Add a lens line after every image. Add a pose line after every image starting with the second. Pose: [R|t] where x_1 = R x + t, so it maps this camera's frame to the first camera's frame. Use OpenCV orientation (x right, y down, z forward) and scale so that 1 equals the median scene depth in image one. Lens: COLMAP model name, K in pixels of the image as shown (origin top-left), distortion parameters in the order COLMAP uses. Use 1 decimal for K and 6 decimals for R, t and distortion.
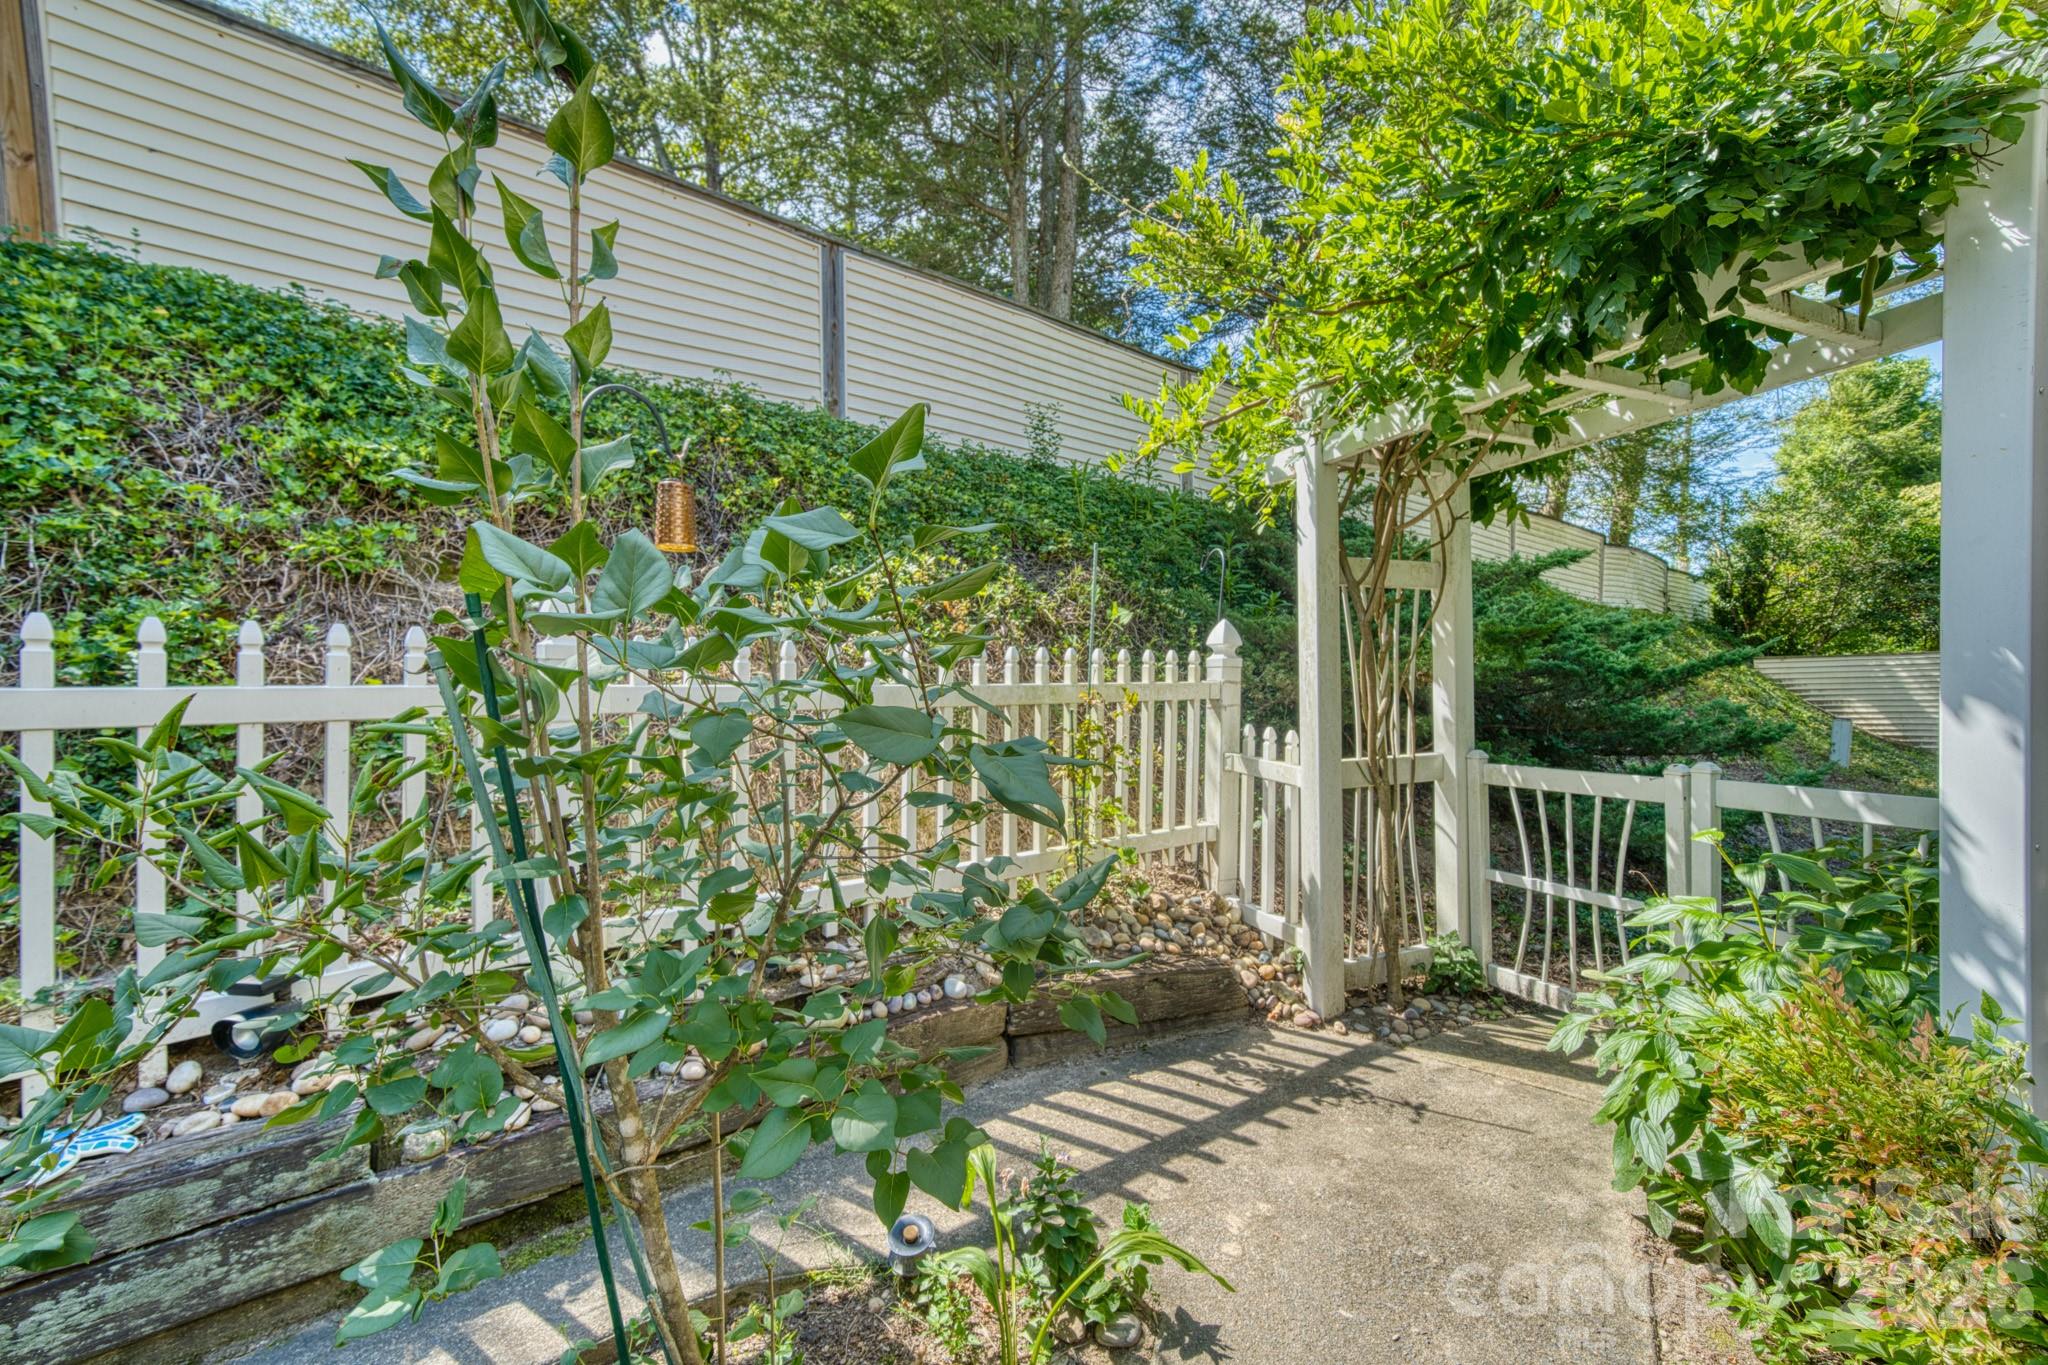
lens RADIAL K [[837.0, 0, 995.4], [0, 837.0, 682.2], [0, 0, 1]] dist [-0.000575, 0.000118]
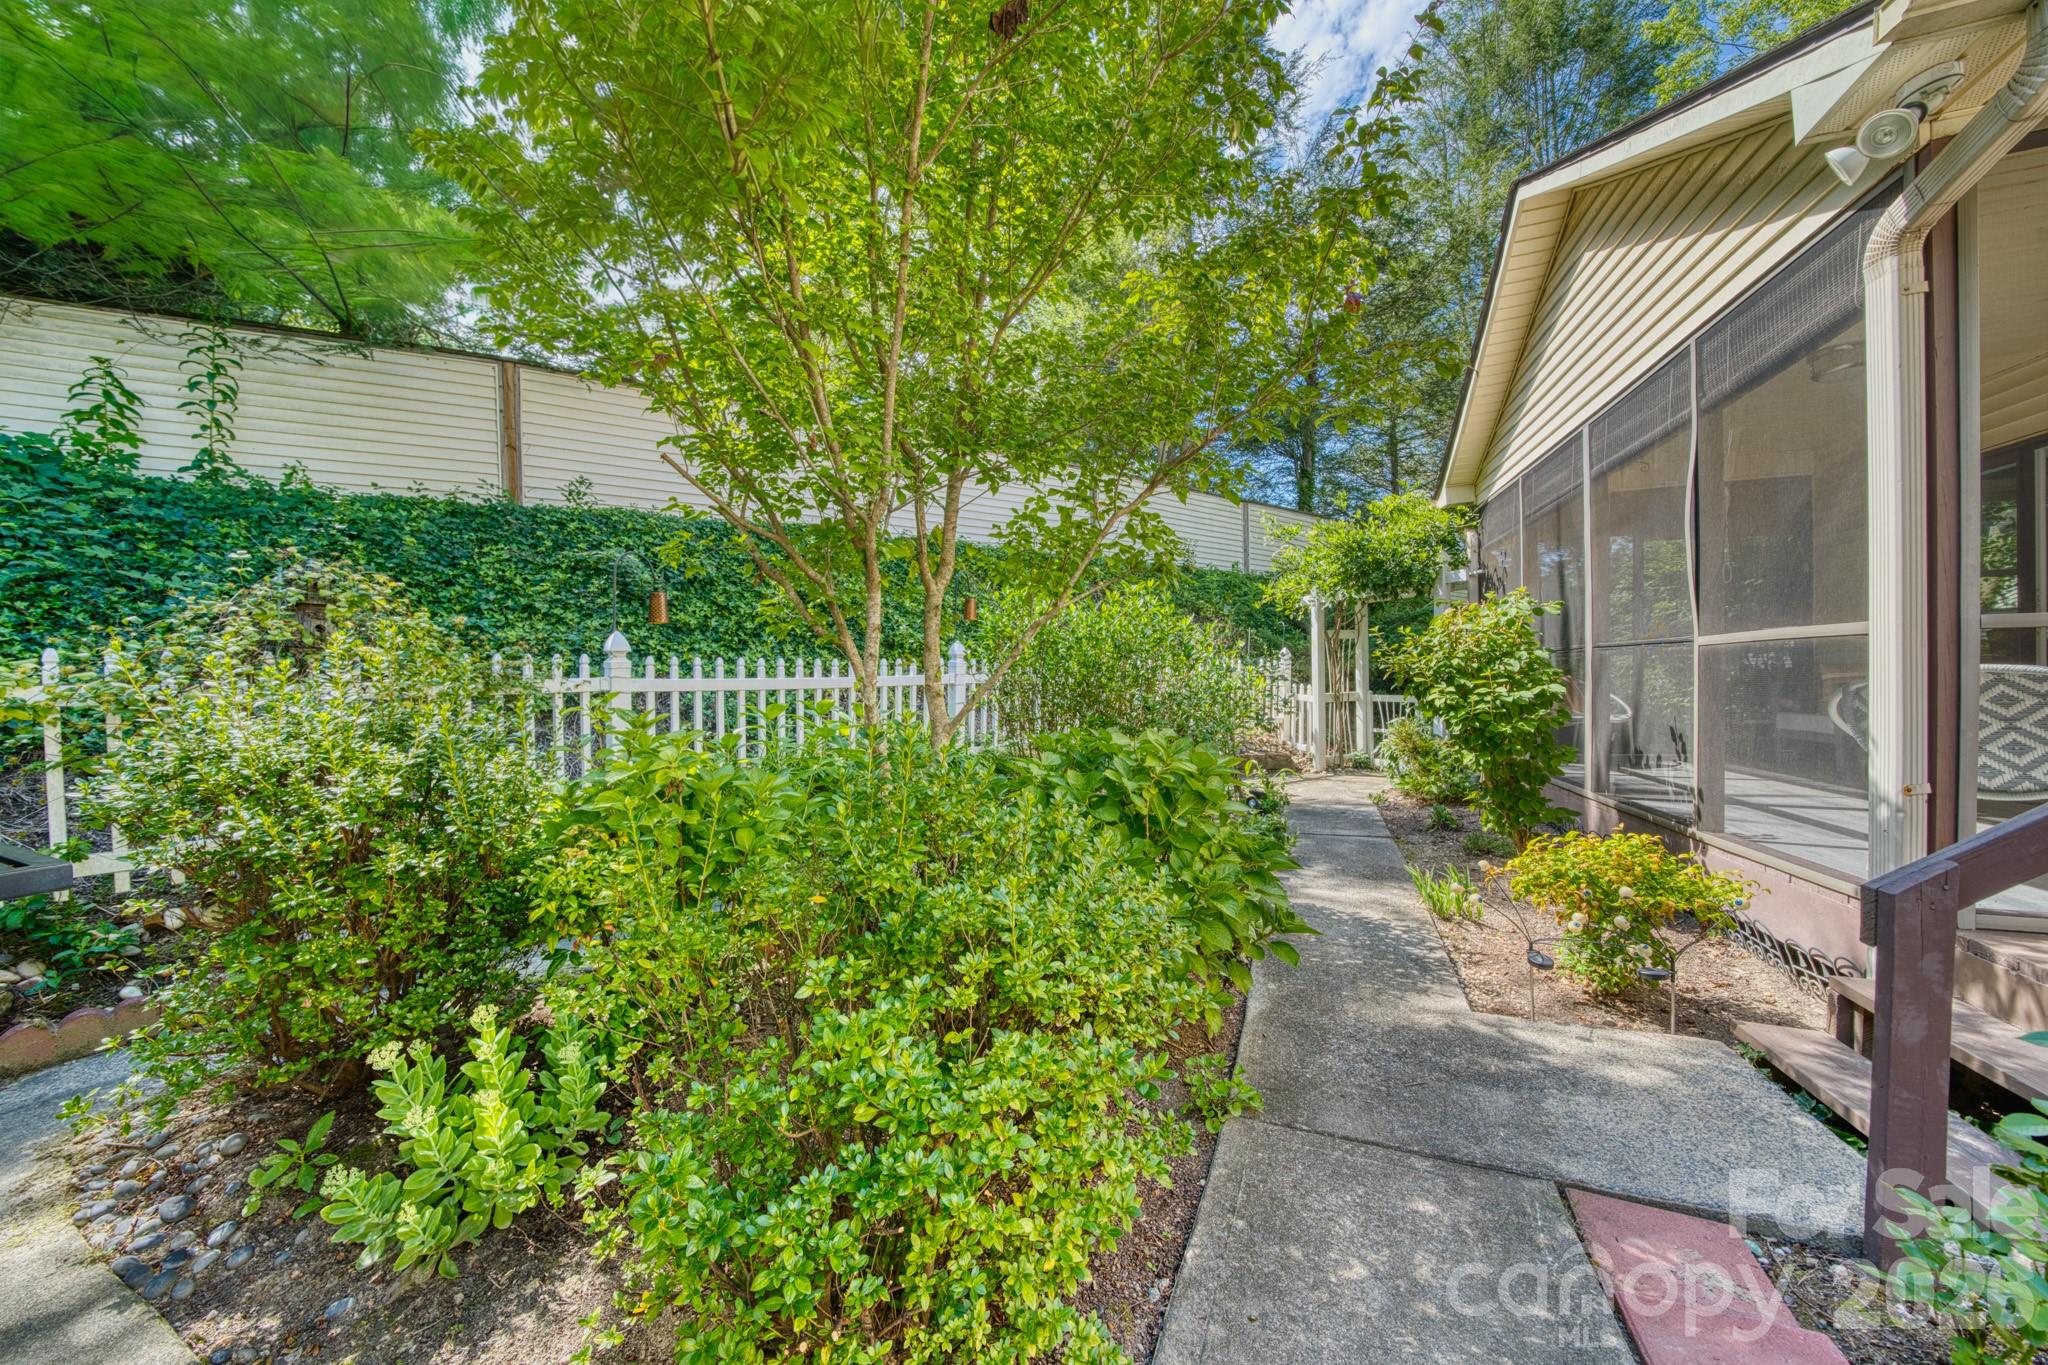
lens RADIAL K [[706.6, 0, 1016.2], [0, 706.6, 682.9], [0, 0, 1]] dist [-0.019877, 0.000346]
pose [[0.999150, -0.009129, -0.040191, -0.614920], [0.010199, 0.999597, 0.026498, -0.029453], [0.039933, -0.026885, 0.998841, -1.621863]]
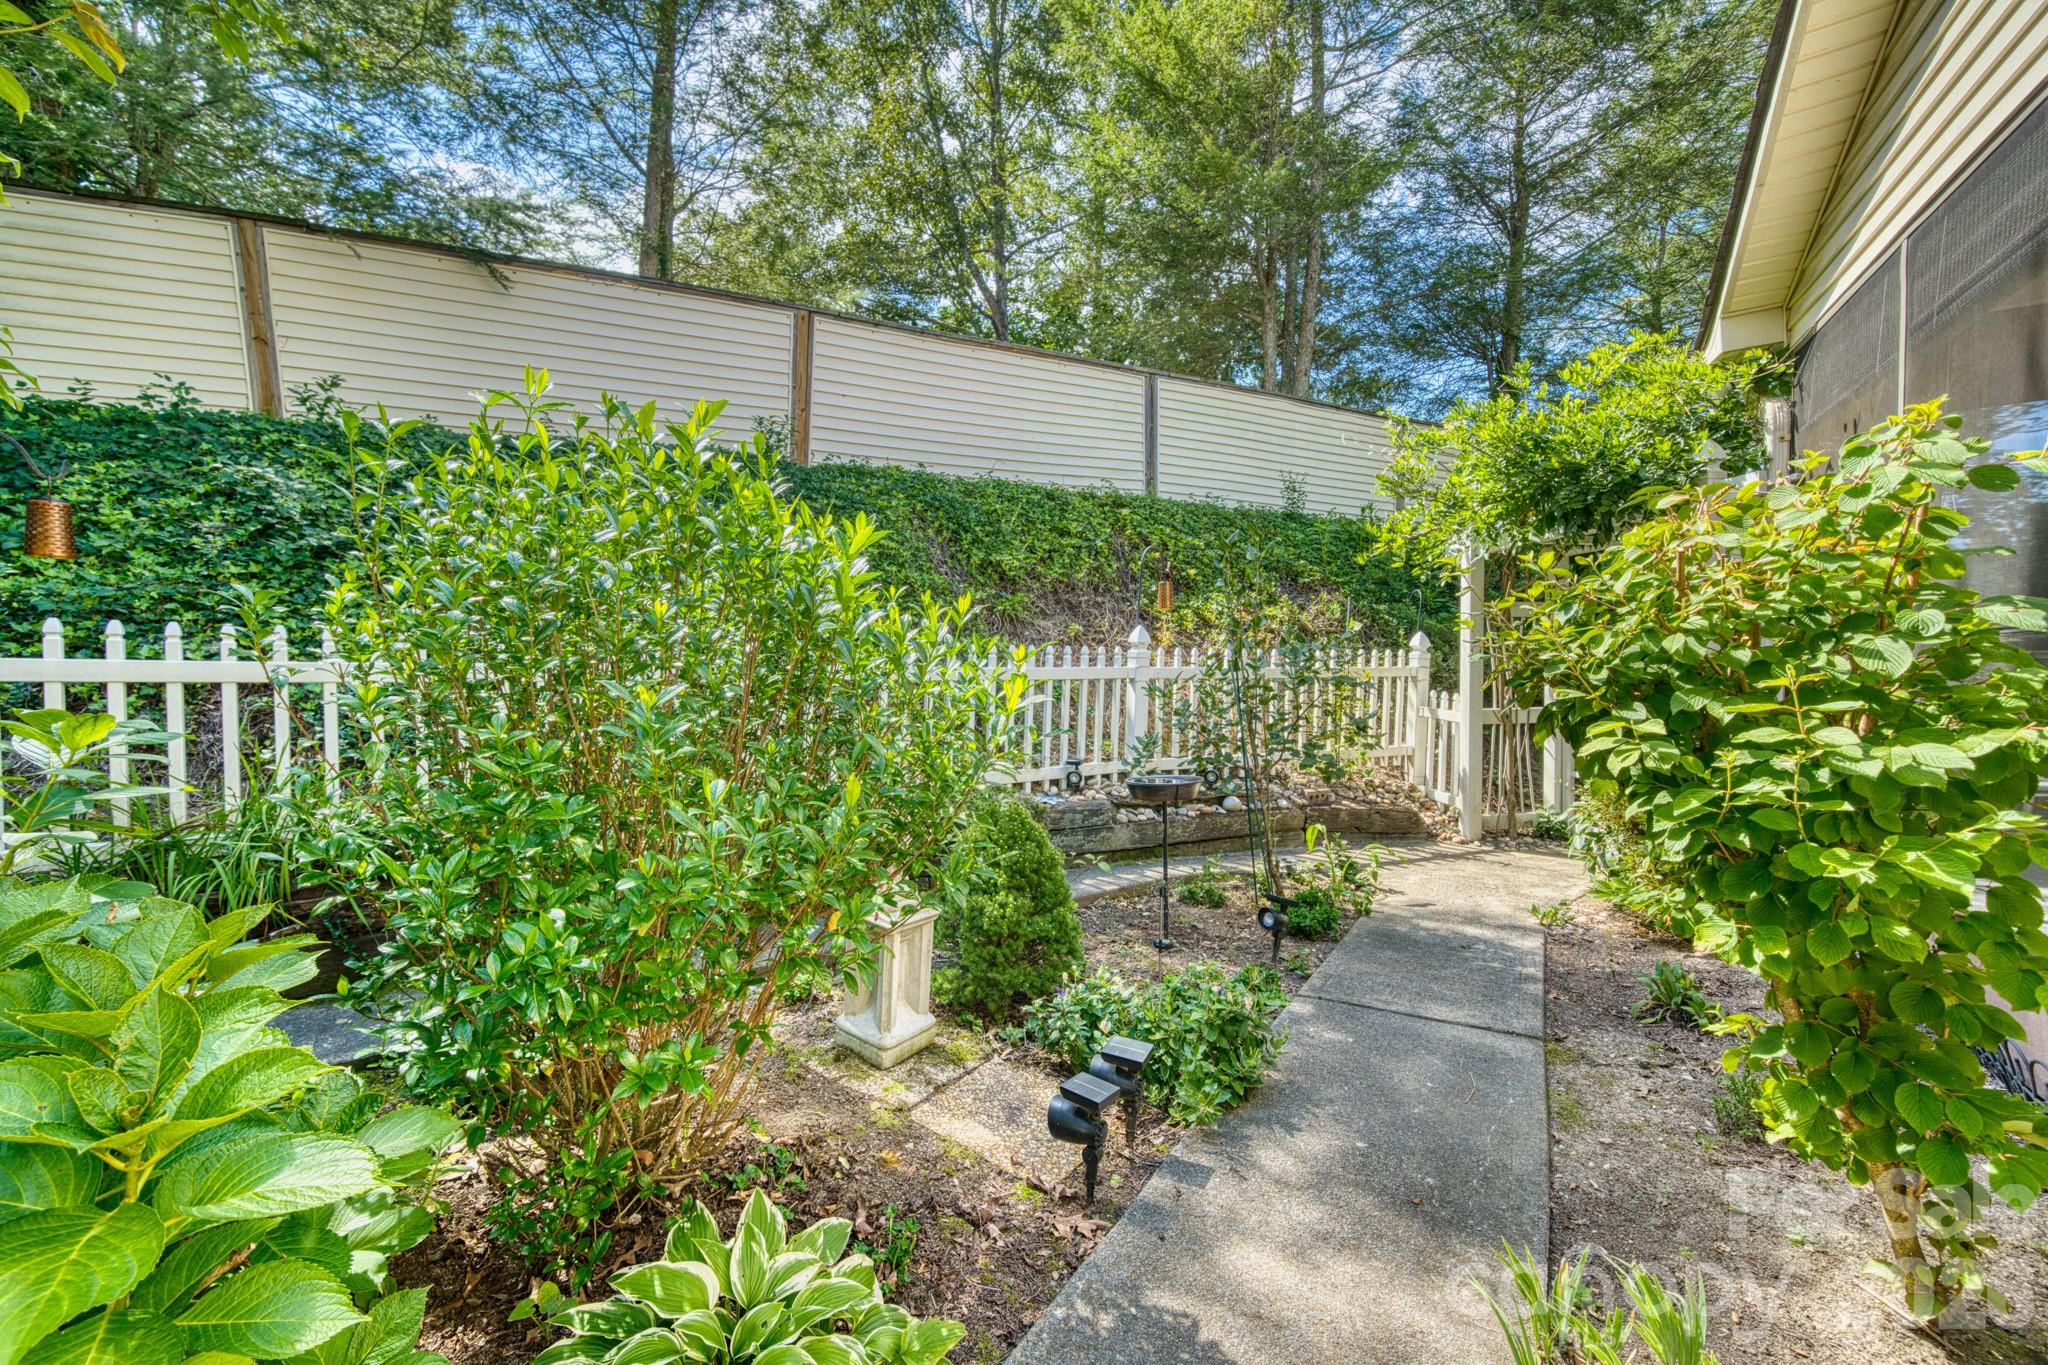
lens RADIAL K [[837.0, 0, 995.4], [0, 837.0, 682.2], [0, 0, 1]] dist [-0.000575, 0.000118]
pose [[0.975392, 0.013359, -0.220073, -0.233981], [-0.006766, 0.999506, 0.030687, -0.017849], [0.220374, -0.028443, 0.975001, -1.020600]]
